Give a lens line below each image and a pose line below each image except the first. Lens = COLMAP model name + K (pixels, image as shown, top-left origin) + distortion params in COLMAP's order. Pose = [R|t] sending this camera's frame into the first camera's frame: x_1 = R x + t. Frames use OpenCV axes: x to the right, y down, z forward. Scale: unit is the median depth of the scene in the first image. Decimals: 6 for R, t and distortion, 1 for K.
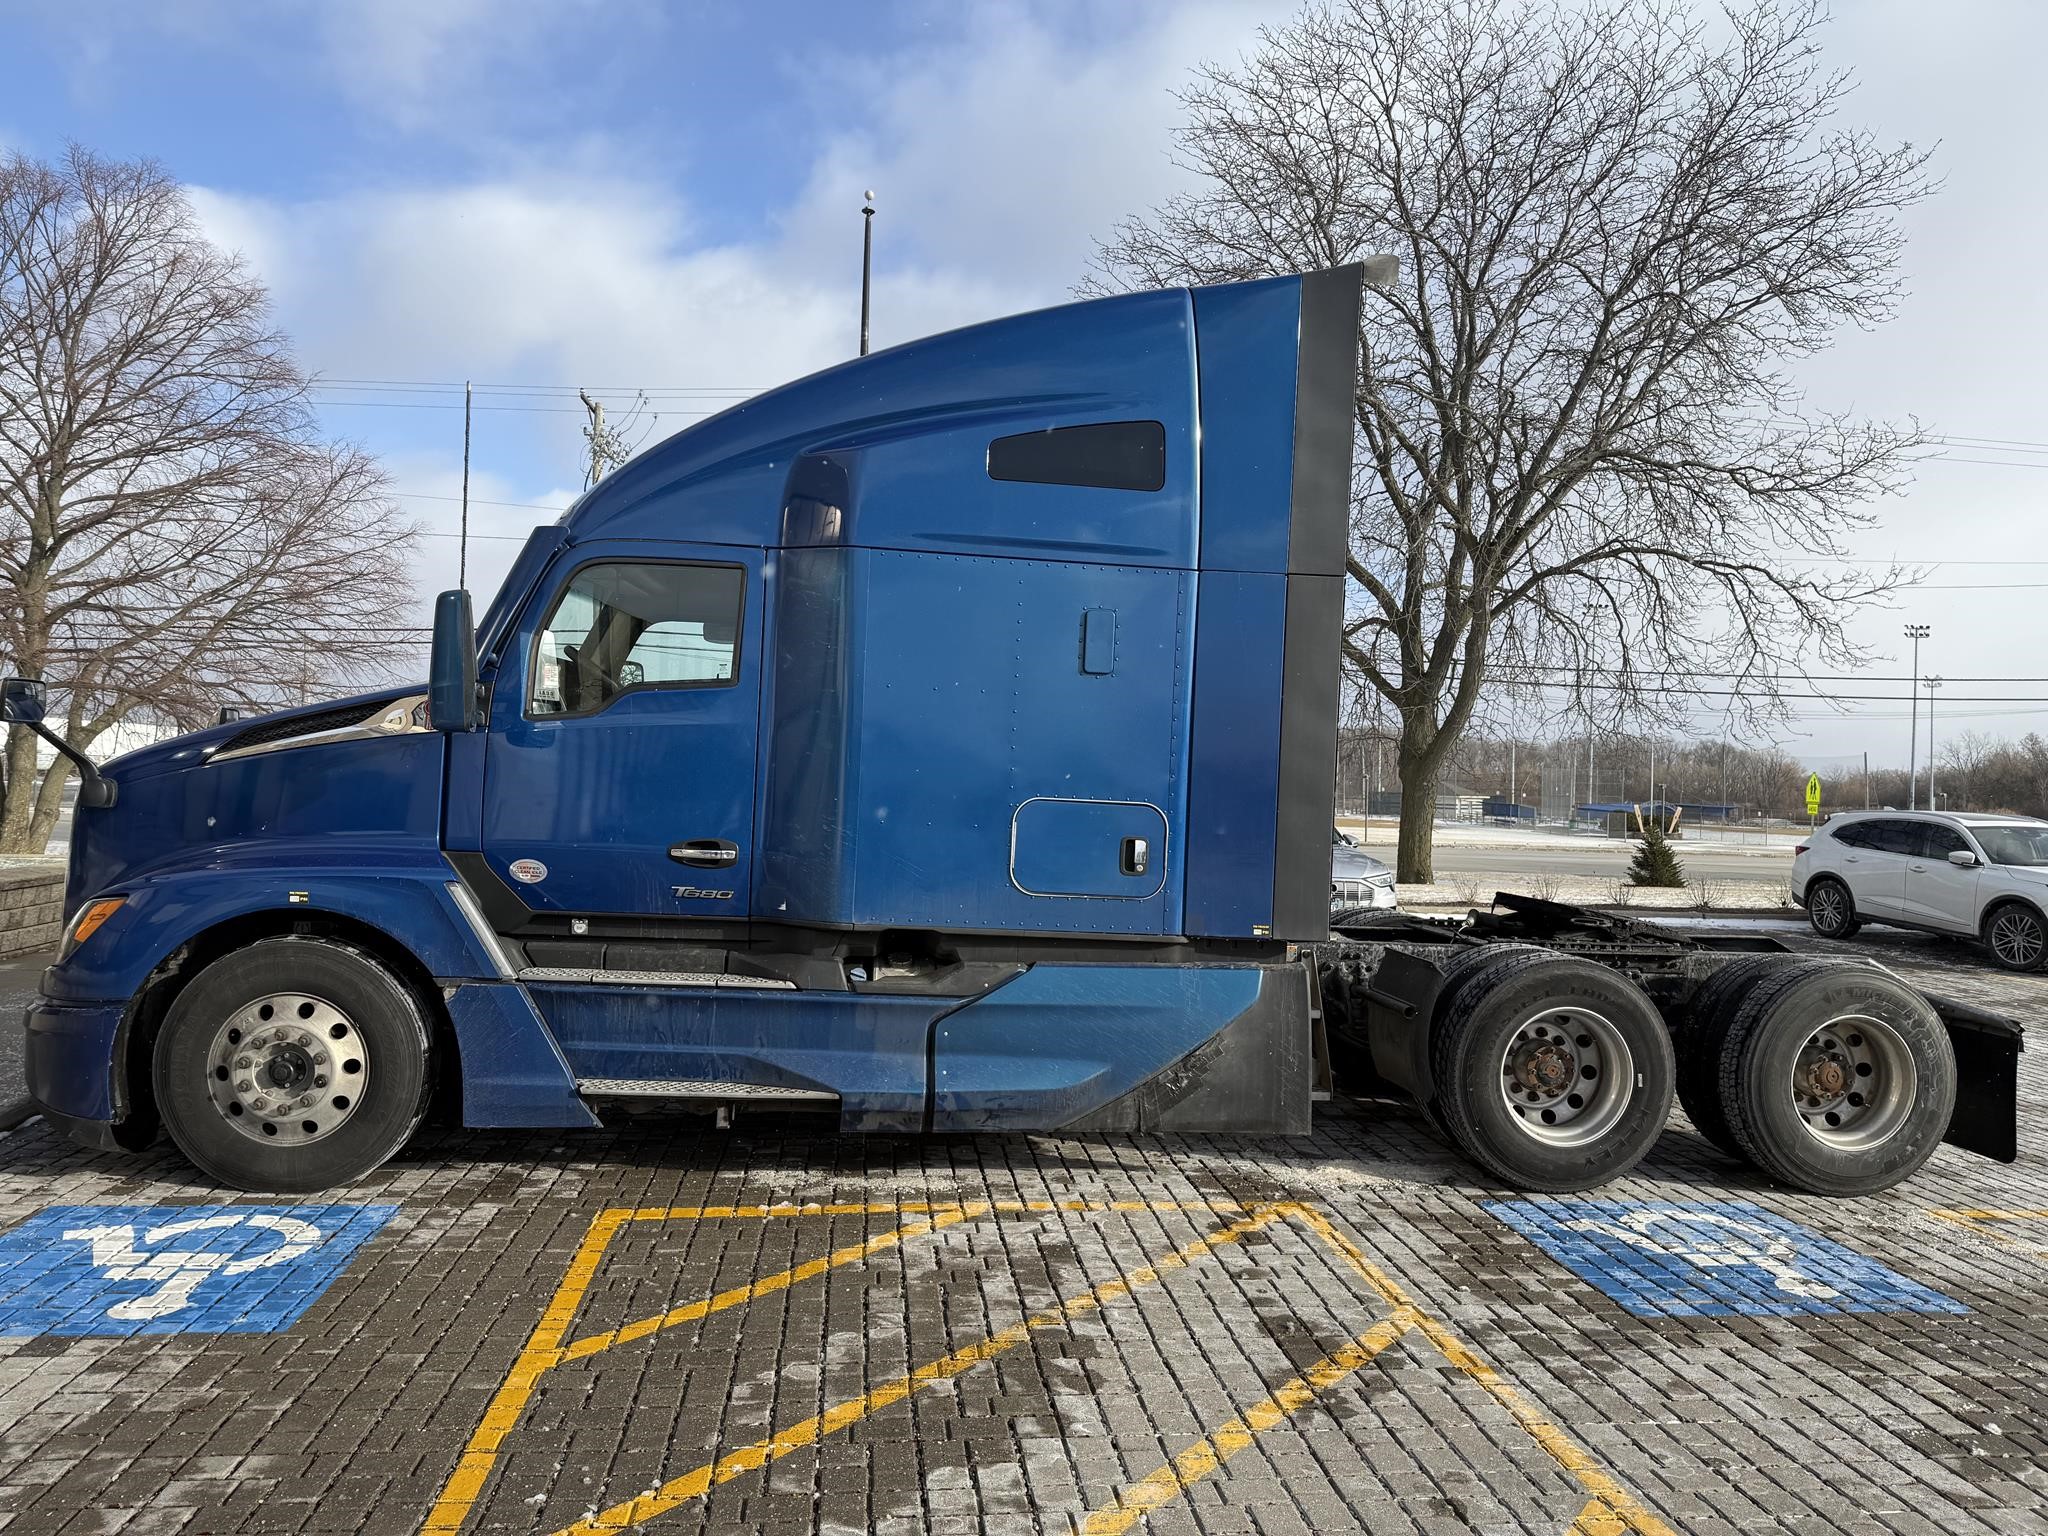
lens RADIAL K [[1567.2, 0, 1024.0], [0, 1567.2, 768.0], [0, 0, 1]] dist [0.016617, -0.002405]
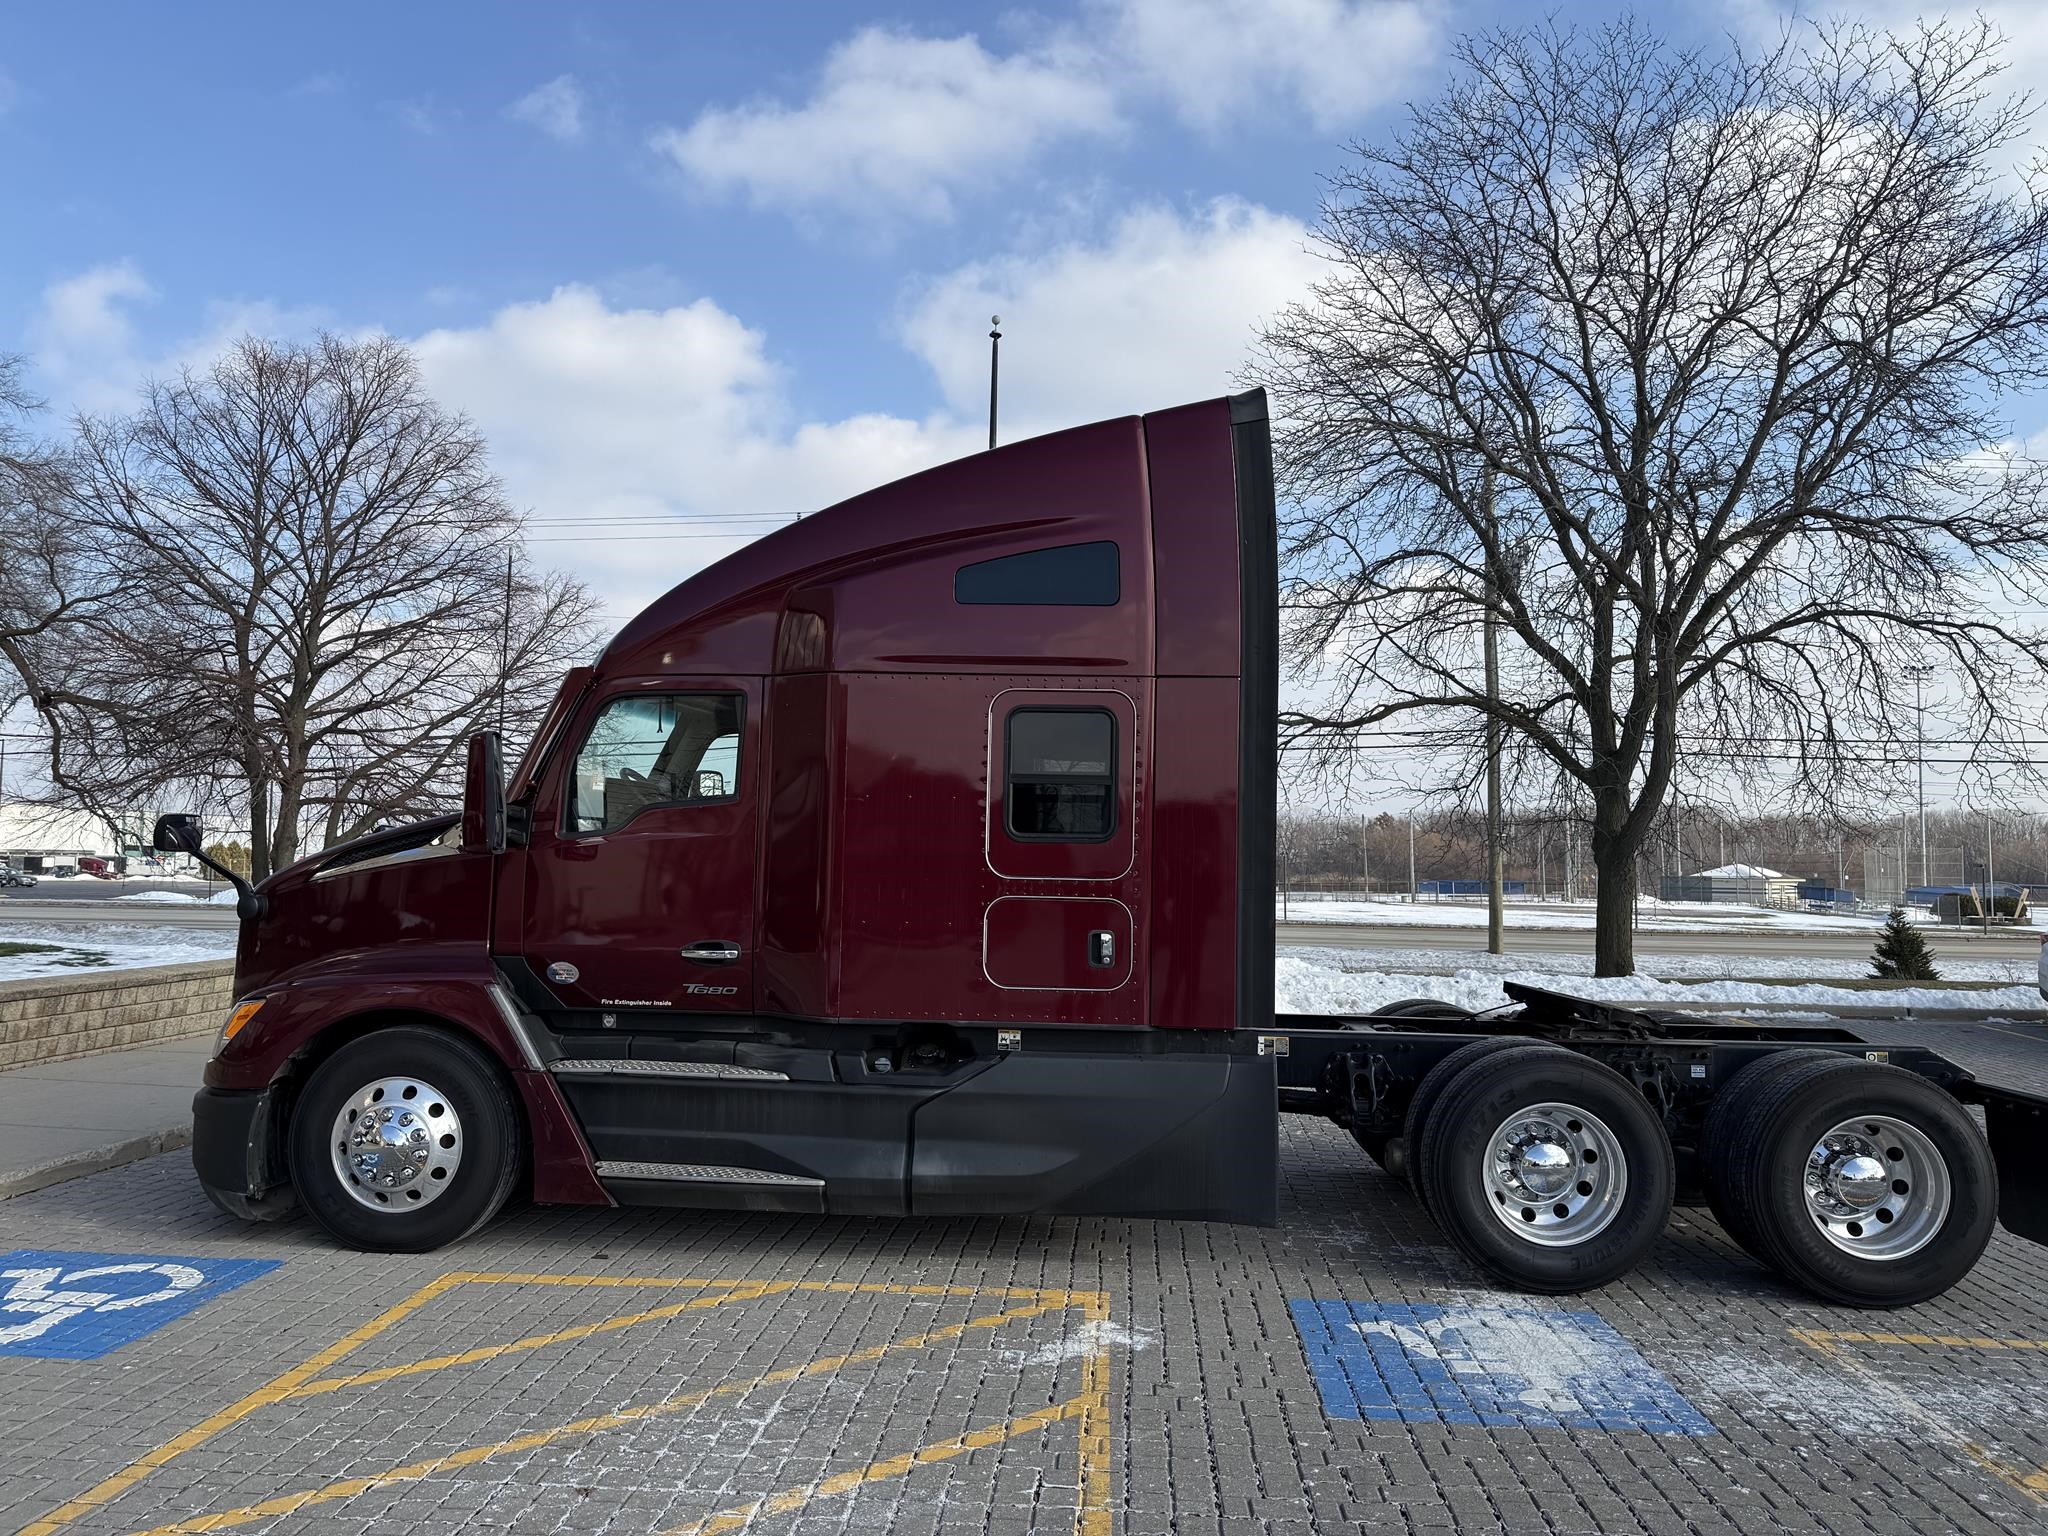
lens RADIAL K [[1587.8, 0, 1018.6], [0, 1587.8, 785.0], [0, 0, 1]] dist [0.022107, -0.009207]
pose [[0.977921, -0.025058, -0.207466, 0.124300], [0.017121, 0.999054, -0.039966, -0.008473], [0.208271, 0.035532, 0.977425, -0.025202]]
